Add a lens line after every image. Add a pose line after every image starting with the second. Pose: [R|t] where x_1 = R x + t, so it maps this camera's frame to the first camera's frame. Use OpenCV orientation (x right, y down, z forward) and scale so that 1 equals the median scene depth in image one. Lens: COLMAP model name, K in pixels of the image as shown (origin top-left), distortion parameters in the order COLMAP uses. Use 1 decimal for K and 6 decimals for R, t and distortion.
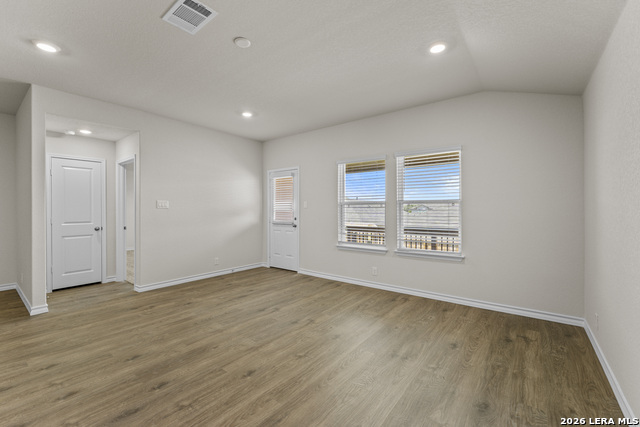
lens RADIAL K [[271.4, 0, 319.4], [0, 271.4, 209.1], [0, 0, 1]] dist [-0.011550, 0.001192]
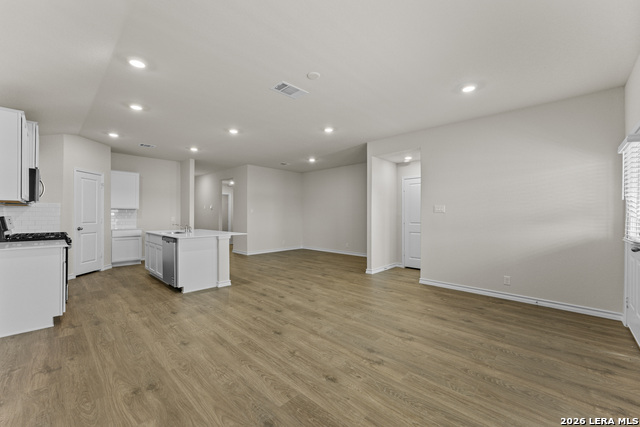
lens RADIAL K [[259.8, 0, 321.3], [0, 259.8, 213.5], [0, 0, 1]] dist [0.003437, 0.000637]
pose [[-0.096783, -0.001478, -0.995304, 0.681795], [-0.000534, 0.999999, -0.001433, 0.002964], [0.995305, 0.000392, -0.096784, 0.888322]]
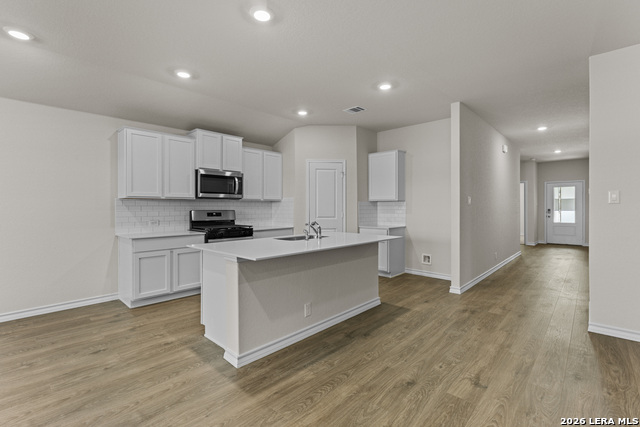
lens RADIAL K [[294.0, 0, 318.8], [0, 294.0, 208.5], [0, 0, 1]] dist [-0.004618, -0.000223]
pose [[-0.995315, 0.005845, 0.096513, -0.979261], [0.005917, 0.999982, 0.000455, 0.006627], [-0.096509, 0.001024, -0.995332, 0.946154]]
